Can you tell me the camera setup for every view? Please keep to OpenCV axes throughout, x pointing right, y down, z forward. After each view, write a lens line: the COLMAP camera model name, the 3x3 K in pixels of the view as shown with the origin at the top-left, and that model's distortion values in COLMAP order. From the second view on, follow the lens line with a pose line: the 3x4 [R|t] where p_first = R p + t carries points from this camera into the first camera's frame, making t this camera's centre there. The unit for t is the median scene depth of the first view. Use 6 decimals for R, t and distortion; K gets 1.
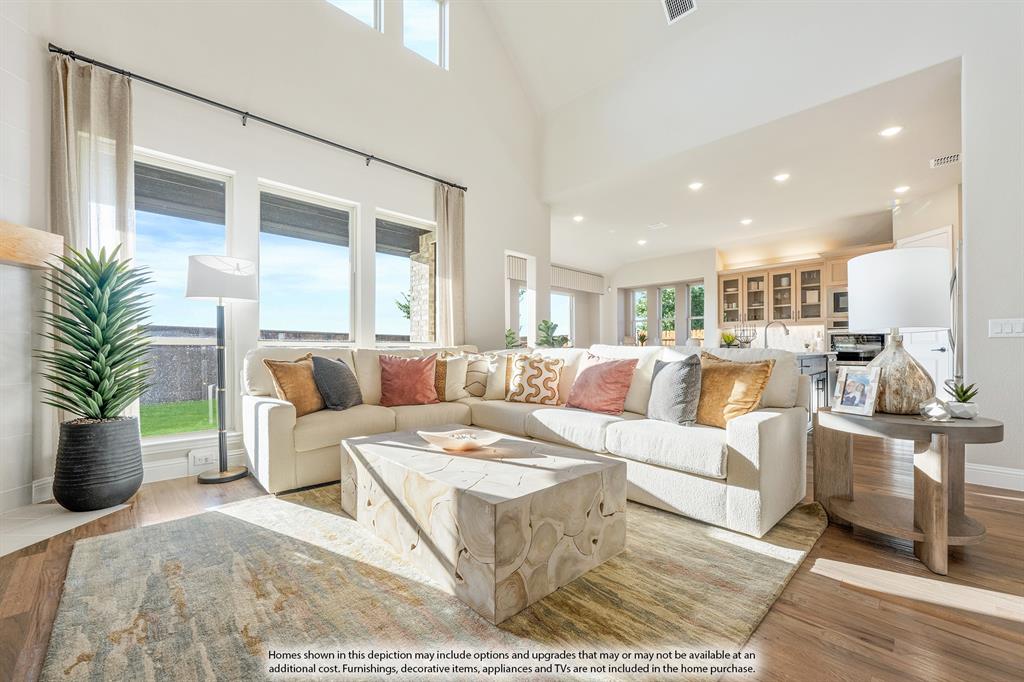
lens RADIAL K [[420.7, 0, 512.4], [0, 420.7, 347.0], [0, 0, 1]] dist [0.003435, -0.002765]
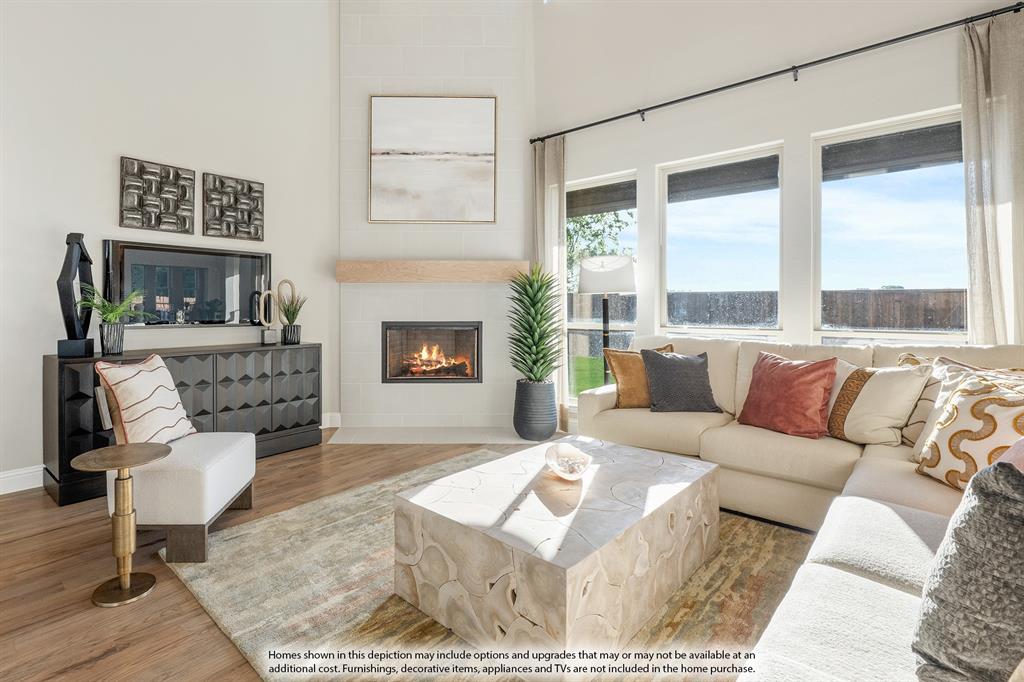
lens RADIAL K [[502.7, 0, 433.6], [0, 502.7, 300.0], [0, 0, 1]] dist [0.008384, 0.000559]
pose [[0.022263, -0.010793, -0.999694, 0.543589], [0.010119, 0.999893, -0.010570, -0.067282], [0.999701, -0.009880, 0.022369, 0.411532]]
